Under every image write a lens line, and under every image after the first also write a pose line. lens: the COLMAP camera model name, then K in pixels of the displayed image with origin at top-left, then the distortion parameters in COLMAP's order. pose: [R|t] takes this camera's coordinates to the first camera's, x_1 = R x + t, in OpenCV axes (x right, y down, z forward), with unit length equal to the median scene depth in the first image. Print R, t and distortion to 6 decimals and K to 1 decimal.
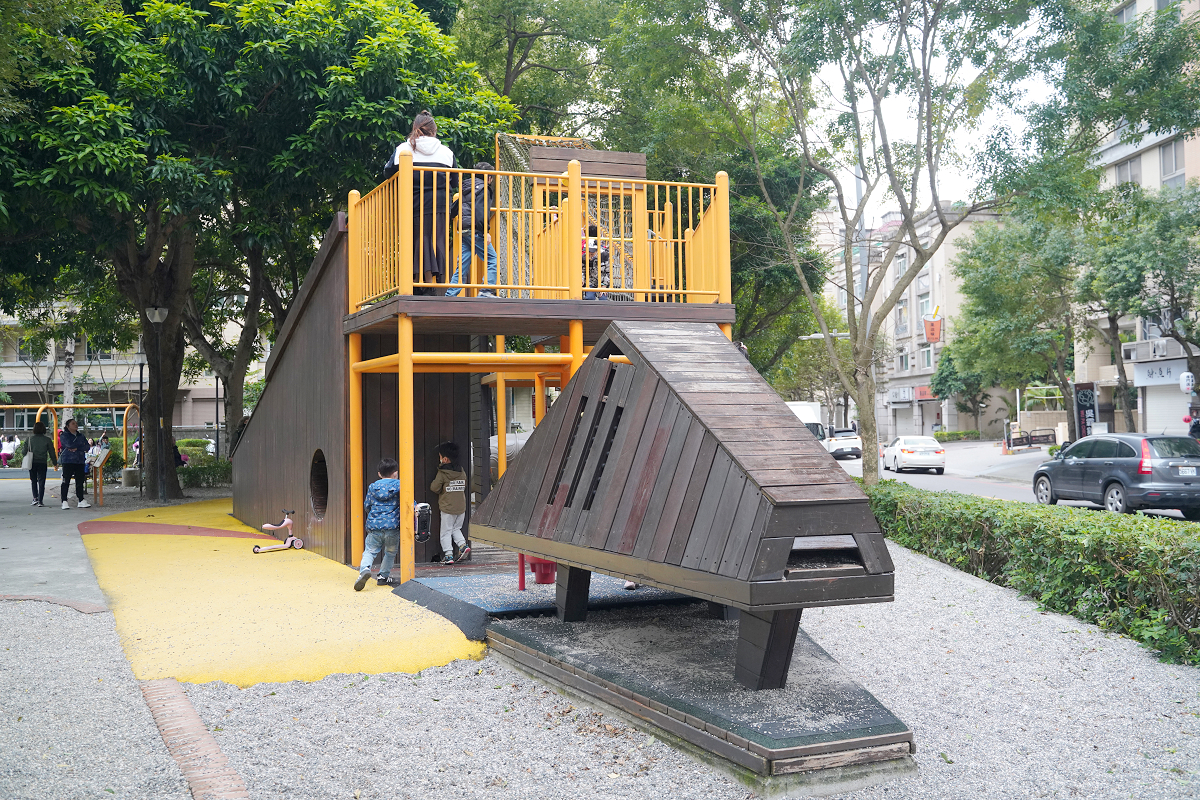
lens RADIAL K [[933.4, 0, 600.0], [0, 933.4, 400.0], [0, 0, 1]] dist [0.001977, 0.000952]
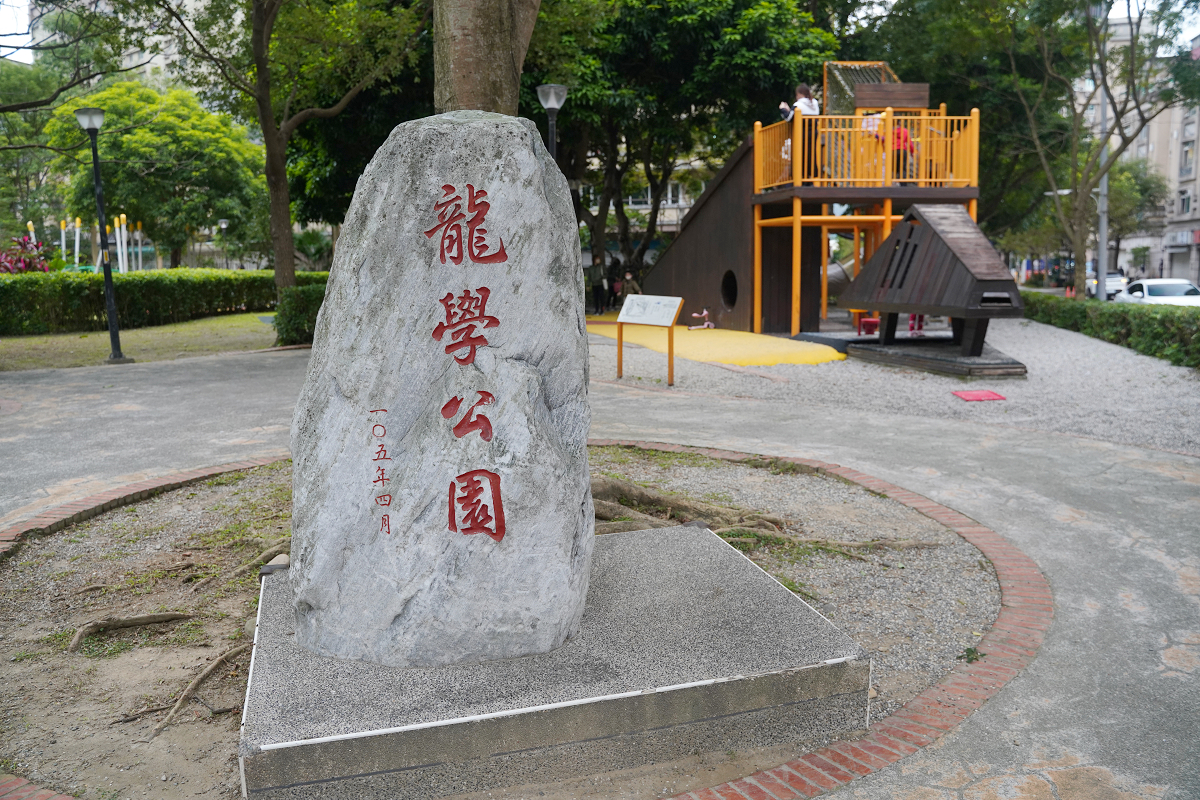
lens RADIAL K [[1101.6, 0, 600.0], [0, 1101.6, 400.0], [0, 0, 1]] dist [-0.021261, -0.008293]
pose [[0.975554, 0.031320, -0.217518, -0.090955], [-0.000428, 0.990061, 0.140639, 0.004350], [0.219761, -0.137107, 0.965871, -1.220709]]
